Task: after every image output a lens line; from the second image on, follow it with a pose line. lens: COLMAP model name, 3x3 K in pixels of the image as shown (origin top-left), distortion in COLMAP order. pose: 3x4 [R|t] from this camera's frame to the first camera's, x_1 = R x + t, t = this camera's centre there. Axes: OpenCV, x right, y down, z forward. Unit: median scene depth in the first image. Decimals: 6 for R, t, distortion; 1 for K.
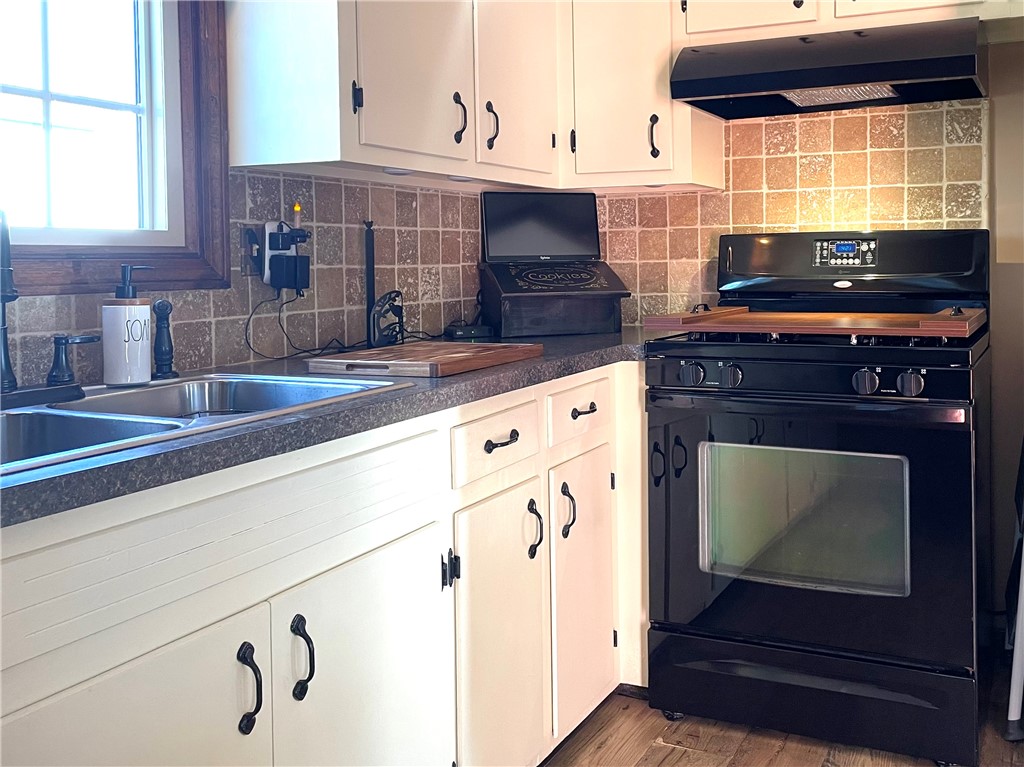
lens RADIAL K [[880.3, 0, 512.0], [0, 880.3, 321.4], [0, 0, 1]] dist [0.100987, -0.185801]
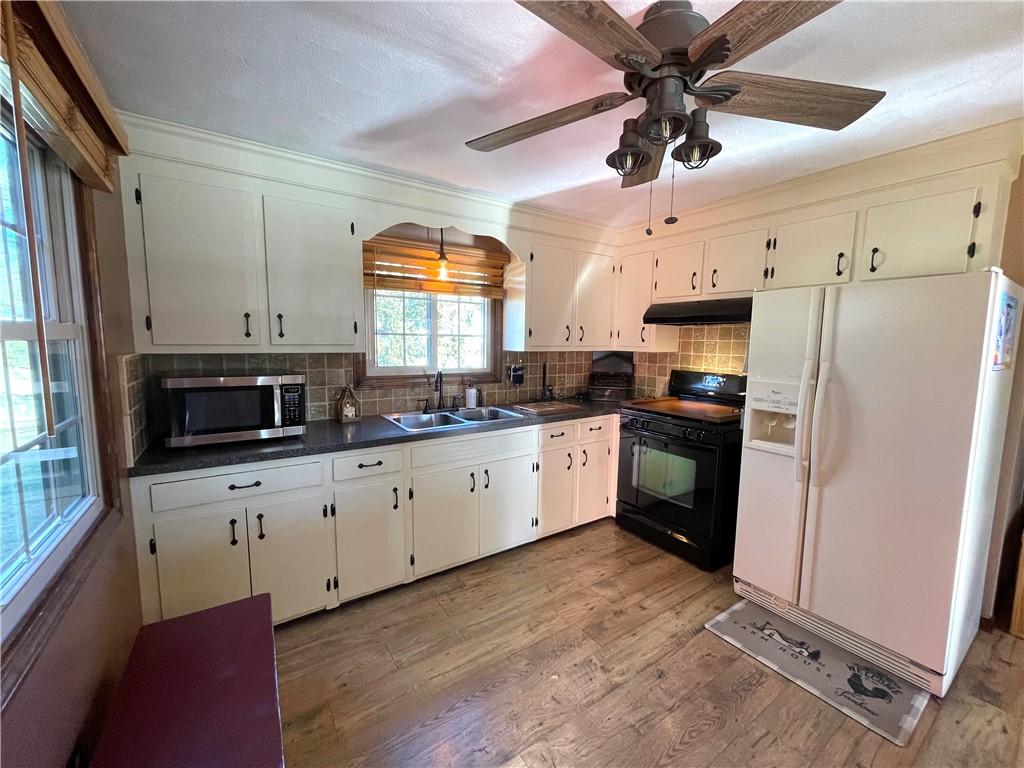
lens RADIAL K [[412.0, 0, 512.0], [0, 412.0, 384.0], [0, 0, 1]] dist [0.002527, 0.000304]
pose [[0.816461, 0.083027, -0.571401, 0.676012], [-0.032373, 0.994633, 0.098267, -0.195845], [0.576493, -0.061733, 0.814767, -0.366014]]
